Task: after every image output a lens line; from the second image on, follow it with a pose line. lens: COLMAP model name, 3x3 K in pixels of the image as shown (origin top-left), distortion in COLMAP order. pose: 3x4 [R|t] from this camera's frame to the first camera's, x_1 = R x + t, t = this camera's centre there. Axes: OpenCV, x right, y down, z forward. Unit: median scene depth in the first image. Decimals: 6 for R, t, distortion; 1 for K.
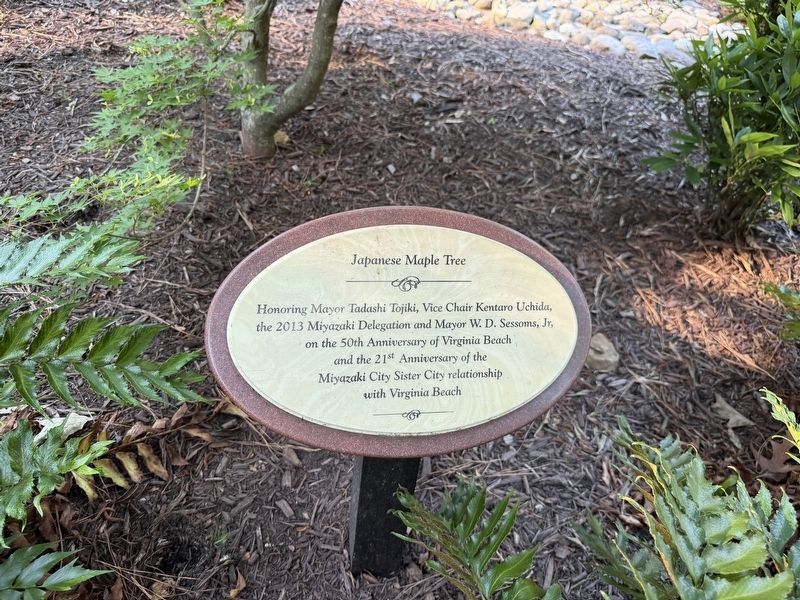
lens RADIAL K [[573.6, 0, 374.8], [0, 573.6, 299.0], [0, 0, 1]] dist [0.003276, -0.114746]
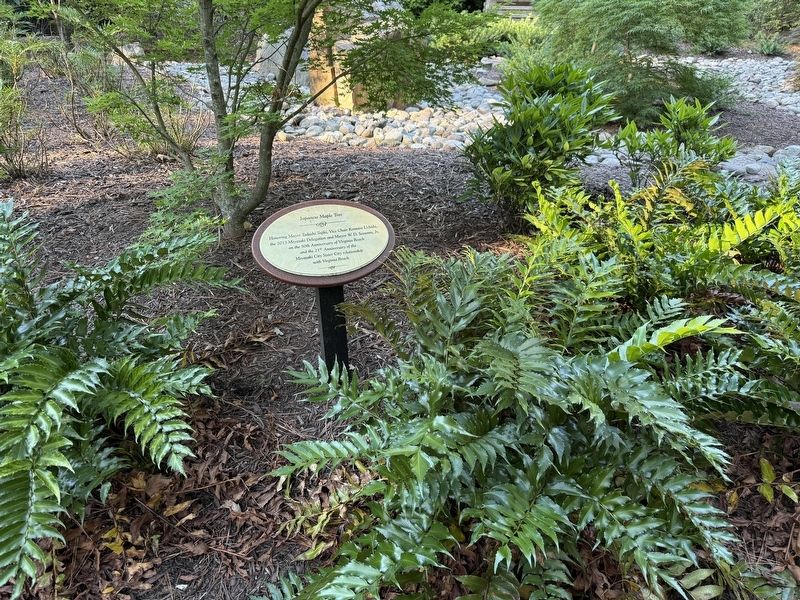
lens RADIAL K [[559.2, 0, 400.0], [0, 559.2, 300.0], [0, 0, 1]] dist [0.000814, -0.245382]
pose [[0.972349, -0.183589, 0.144337, -0.009868], [0.209111, 0.959629, -0.188111, 0.272693], [-0.103975, 0.213092, 0.971484, -0.471425]]
